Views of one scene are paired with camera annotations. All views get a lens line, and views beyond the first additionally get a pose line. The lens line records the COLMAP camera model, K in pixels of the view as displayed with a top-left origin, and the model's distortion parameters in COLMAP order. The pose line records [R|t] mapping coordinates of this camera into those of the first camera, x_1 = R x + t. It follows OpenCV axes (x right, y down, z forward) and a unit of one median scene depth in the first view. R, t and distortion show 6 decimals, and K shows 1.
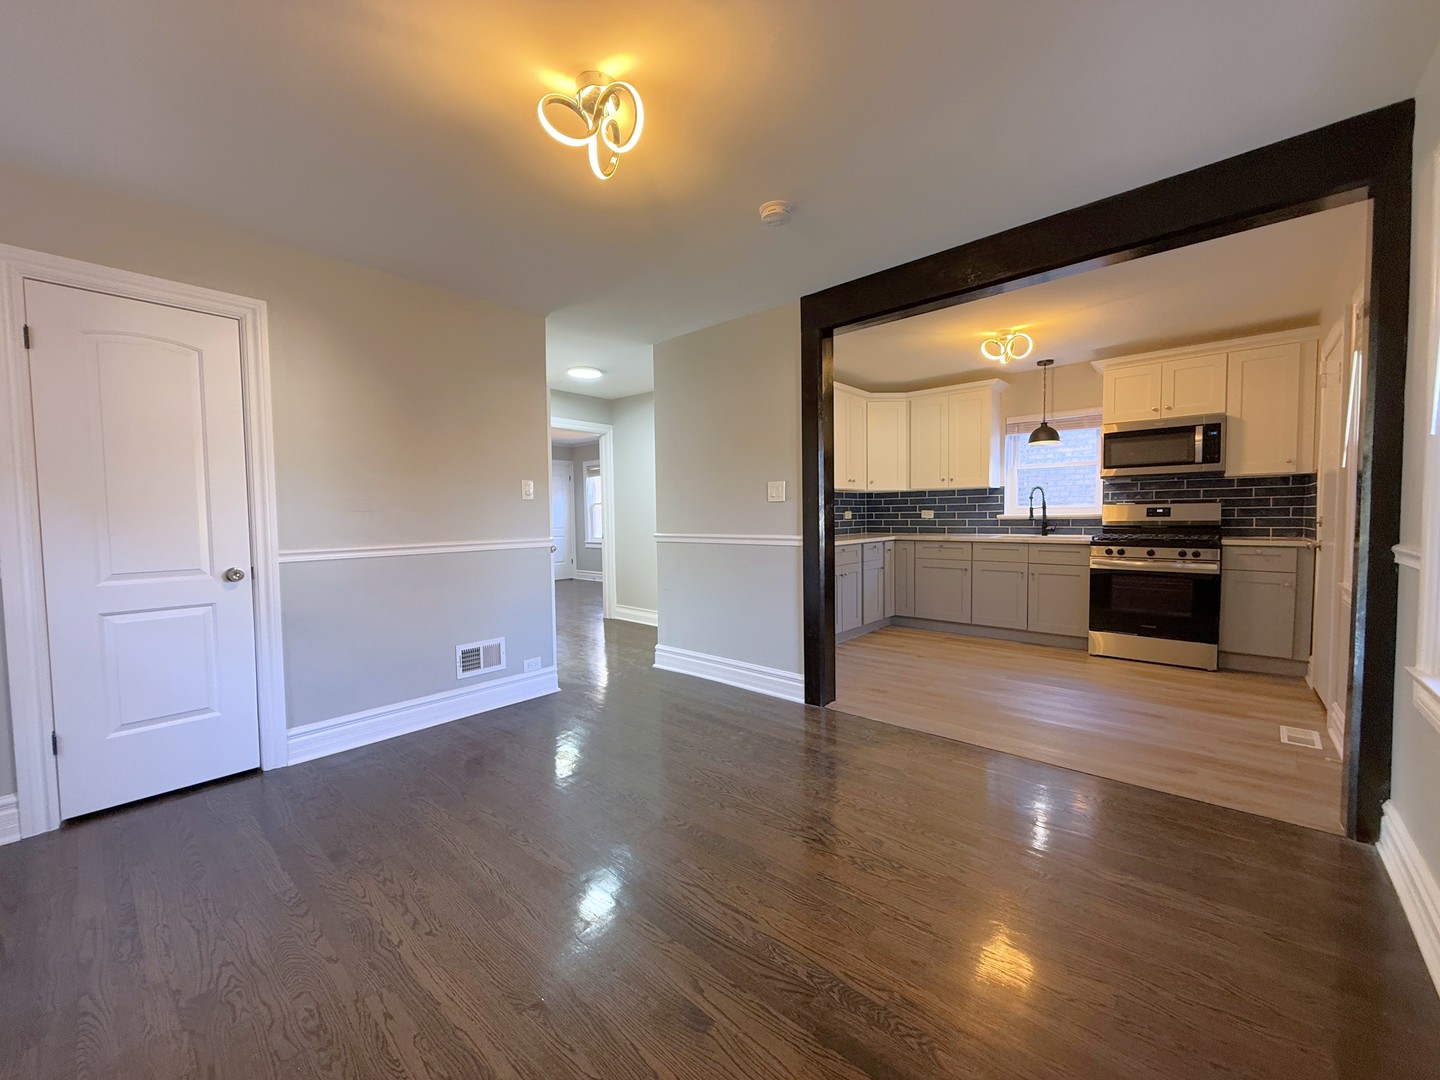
lens RADIAL K [[572.7, 0, 716.6], [0, 572.7, 541.0], [0, 0, 1]] dist [0.001375, 0.000039]
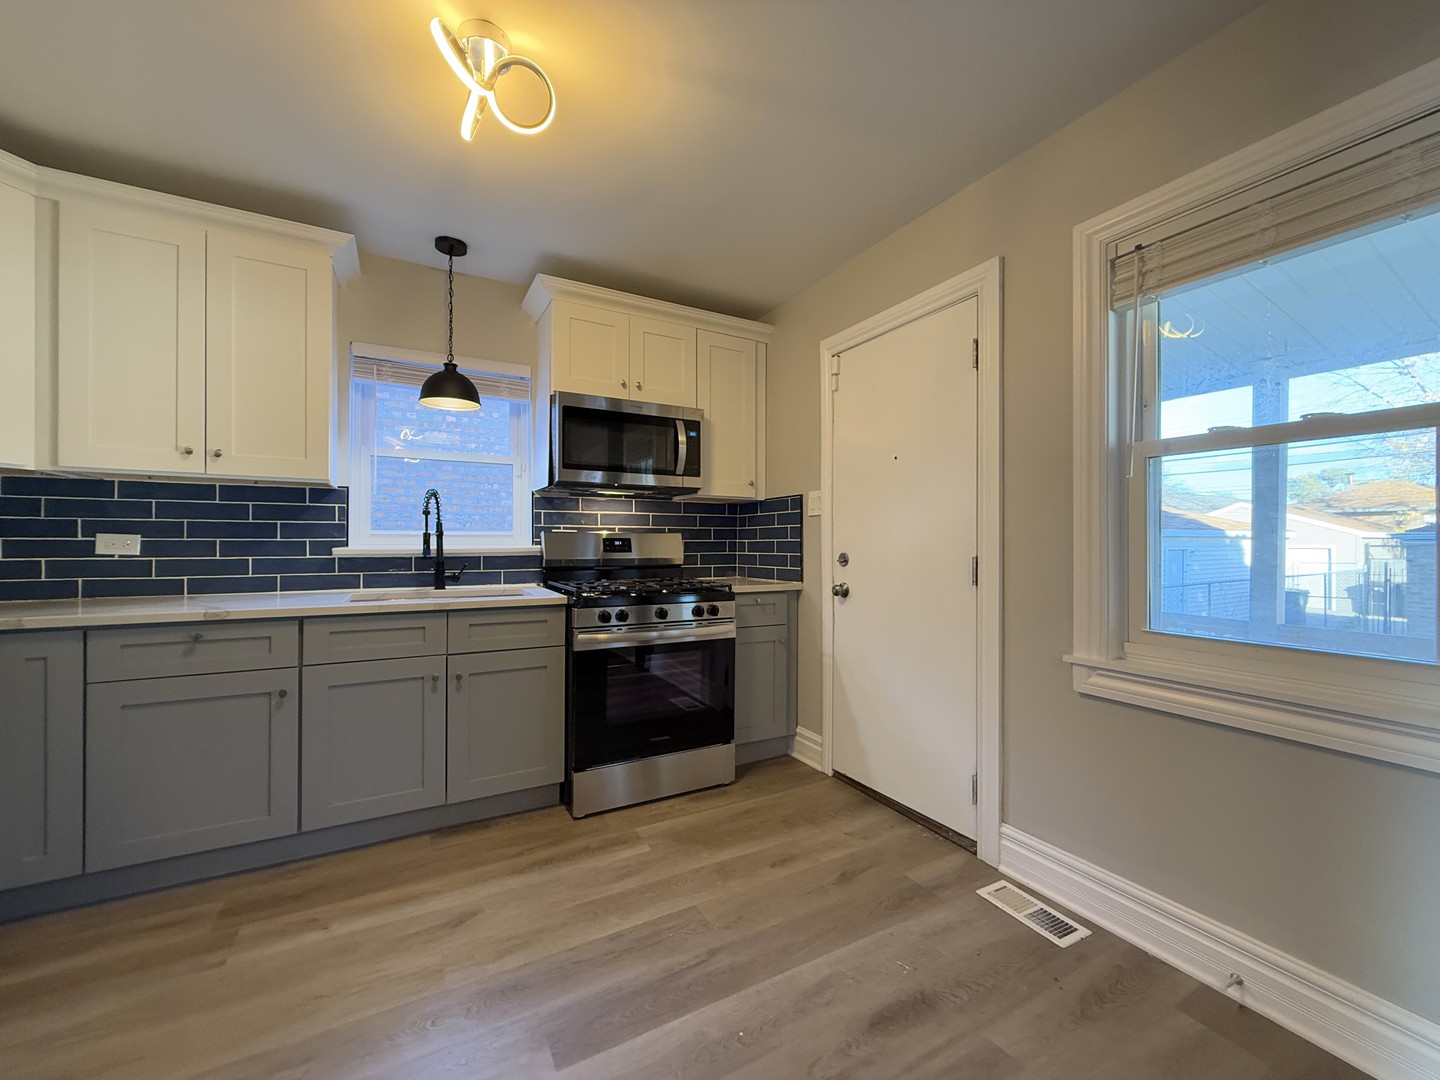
lens RADIAL K [[572.7, 0, 716.6], [0, 572.7, 541.0], [0, 0, 1]] dist [0.001375, 0.000039]
pose [[0.332495, 0.016224, 0.942966, 0.195790], [0.036408, 0.998886, -0.030024, -0.031364], [-0.942402, 0.044314, 0.331534, 0.677347]]
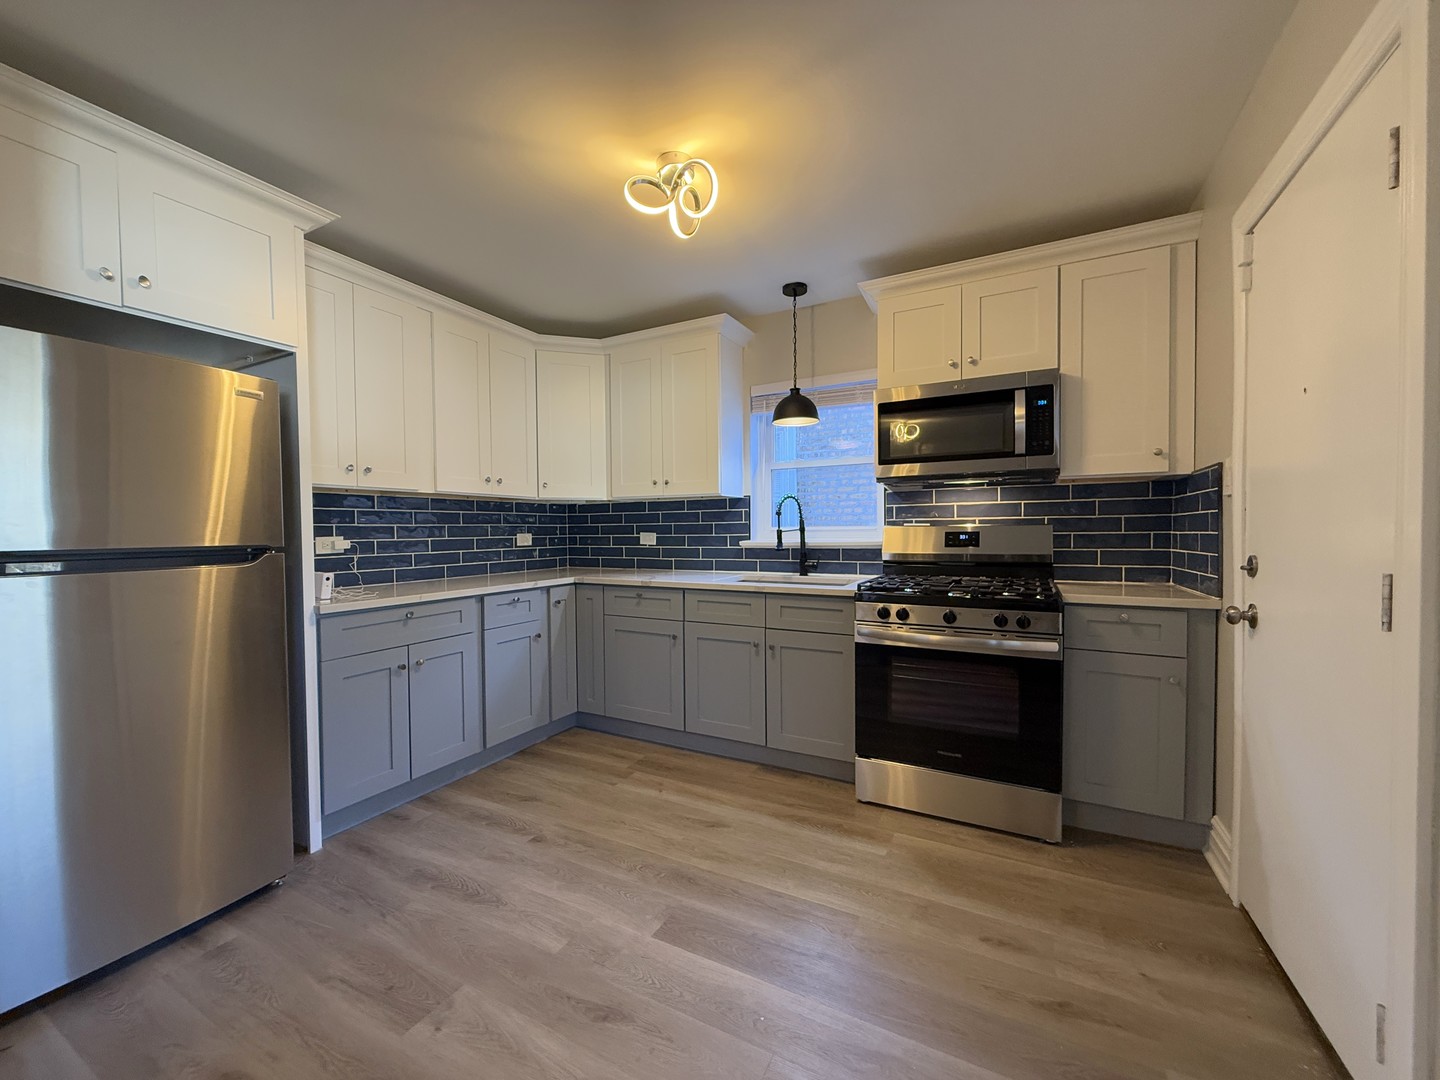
lens RADIAL K [[572.7, 0, 716.6], [0, 572.7, 541.0], [0, 0, 1]] dist [0.001375, 0.000039]
pose [[0.970826, -0.000090, 0.239784, 0.378973], [0.007165, 0.999564, -0.028634, -0.033262], [-0.239677, 0.029517, 0.970404, 0.481429]]
